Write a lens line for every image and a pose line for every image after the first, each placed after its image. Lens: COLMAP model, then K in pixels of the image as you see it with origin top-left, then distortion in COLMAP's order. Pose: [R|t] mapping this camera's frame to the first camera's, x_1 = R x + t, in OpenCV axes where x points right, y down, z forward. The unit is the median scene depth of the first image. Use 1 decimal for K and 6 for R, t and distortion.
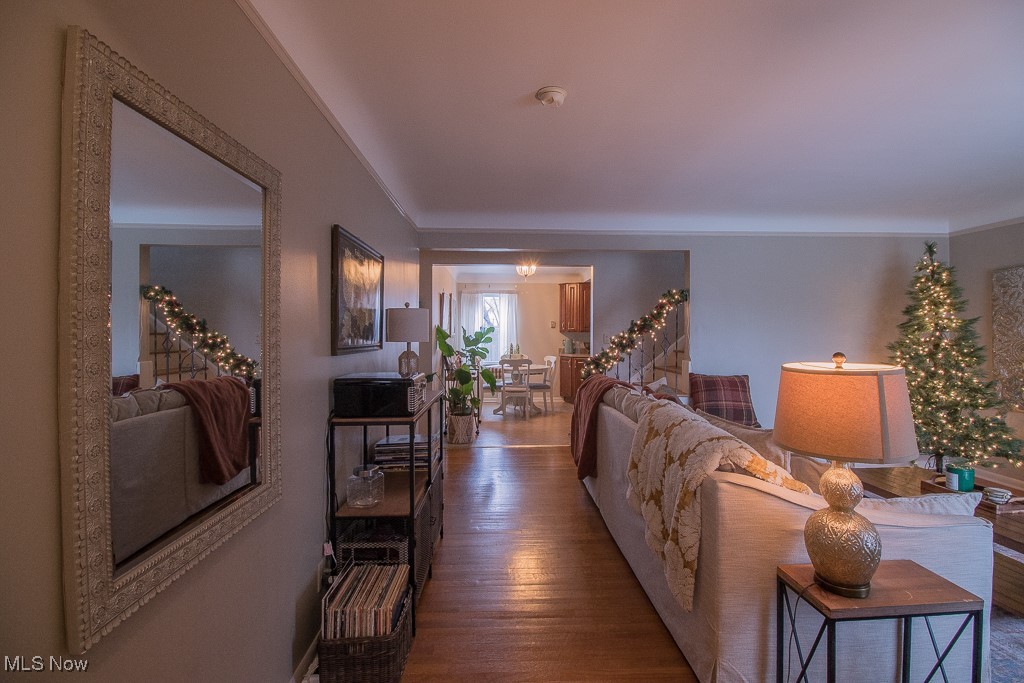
lens RADIAL K [[471.7, 0, 515.5], [0, 471.7, 334.5], [0, 0, 1]] dist [0.001878, -0.013012]
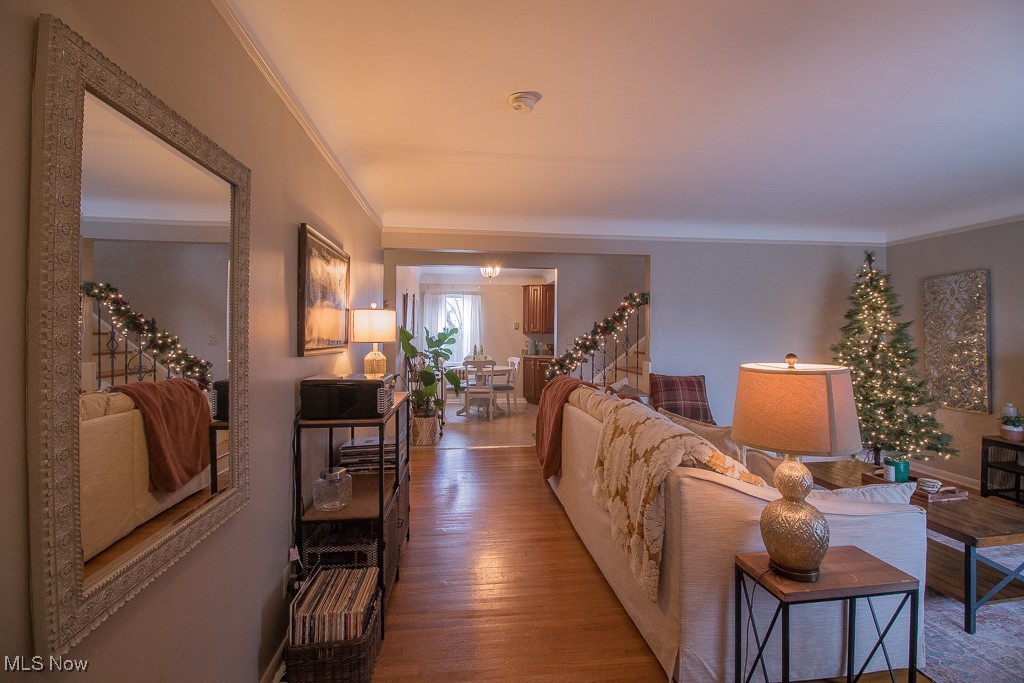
lens RADIAL K [[471.7, 0, 515.5], [0, 471.7, 334.5], [0, 0, 1]] dist [0.001878, -0.013012]
pose [[0.996625, 0.003790, 0.081998, -0.009638], [-0.003568, 0.999990, -0.002855, -0.000001], [-0.082008, 0.002553, 0.996628, -0.006698]]
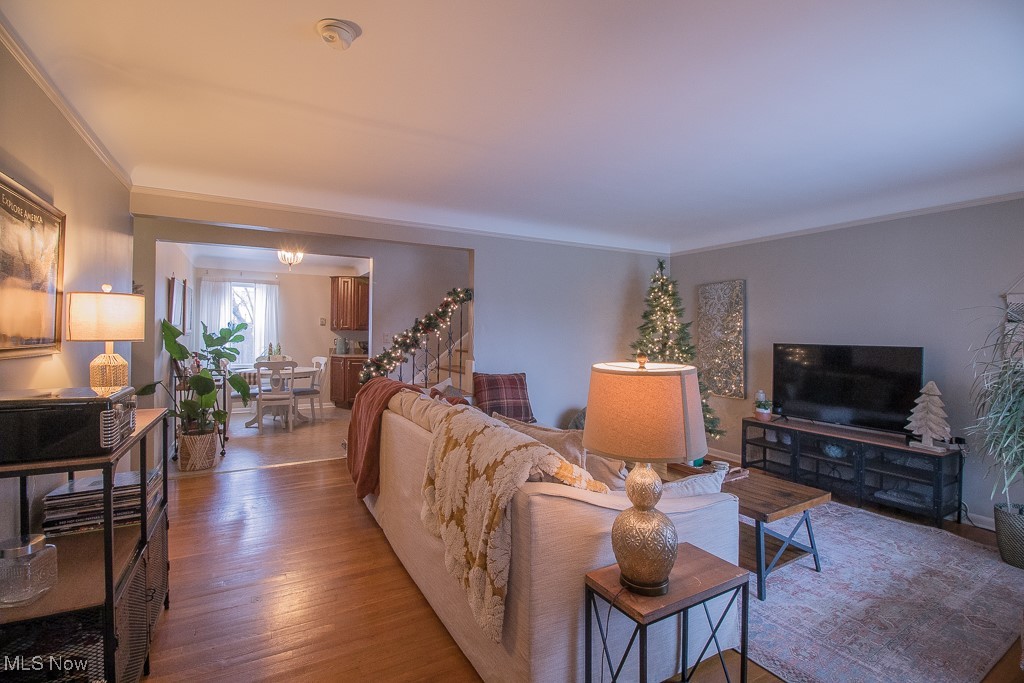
lens RADIAL K [[471.7, 0, 515.5], [0, 471.7, 334.5], [0, 0, 1]] dist [0.001878, -0.013012]
pose [[0.889848, 0.007303, 0.456198, -0.005913], [-0.008292, 0.999966, 0.000165, 0.000407], [-0.456181, -0.003930, 0.889878, 0.075867]]
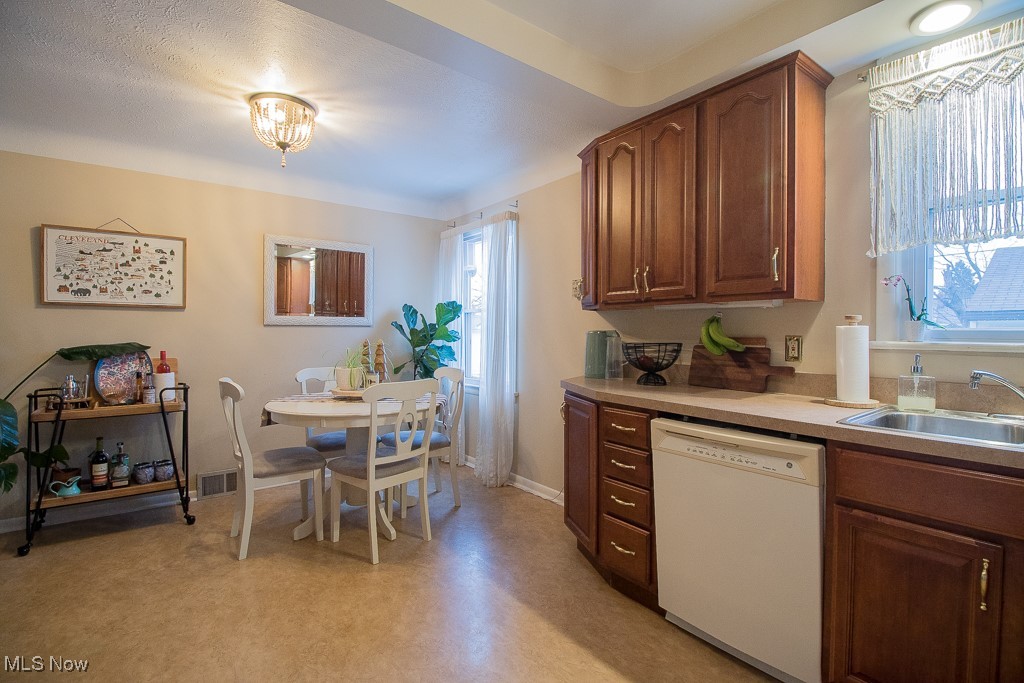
lens RADIAL K [[471.7, 0, 515.5], [0, 471.7, 334.5], [0, 0, 1]] dist [0.001878, -0.013012]
pose [[0.585925, 0.005437, -0.810347, 0.680430], [-0.004304, 0.999984, 0.003597, 0.022043], [0.810354, 0.001380, 0.585940, 1.527577]]
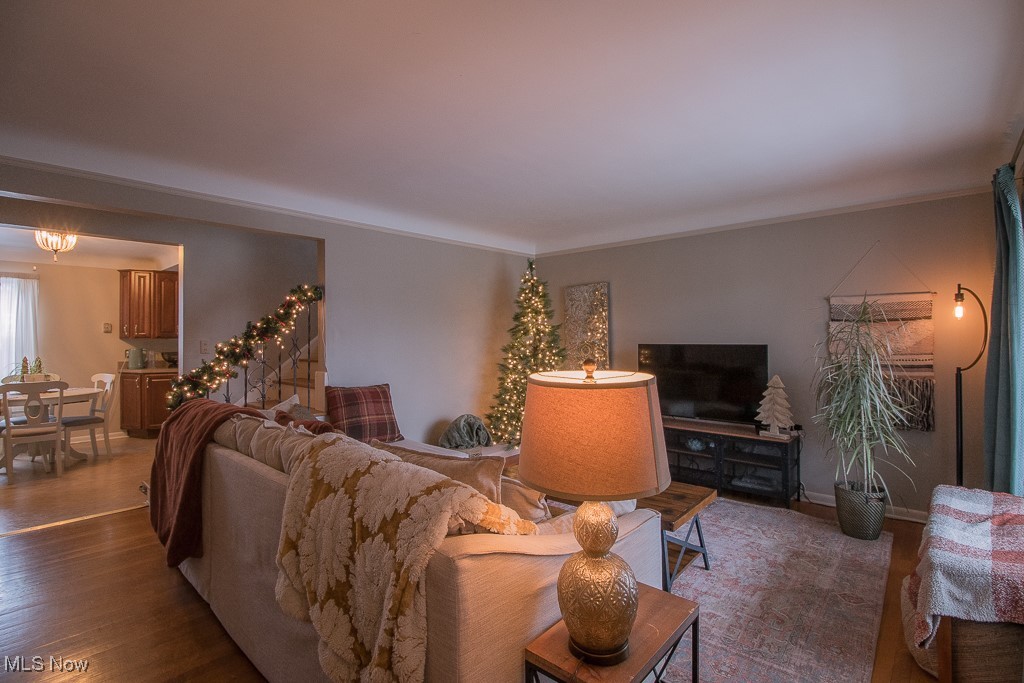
lens RADIAL K [[478.5, 0, 514.6], [0, 478.5, 334.3], [0, 0, 1]] dist [0.000572, -0.012823]
pose [[0.701044, -0.000222, 0.713118, 0.002028], [0.009341, 0.999917, -0.008872, 0.000556], [-0.713056, 0.012881, 0.700988, 0.174191]]
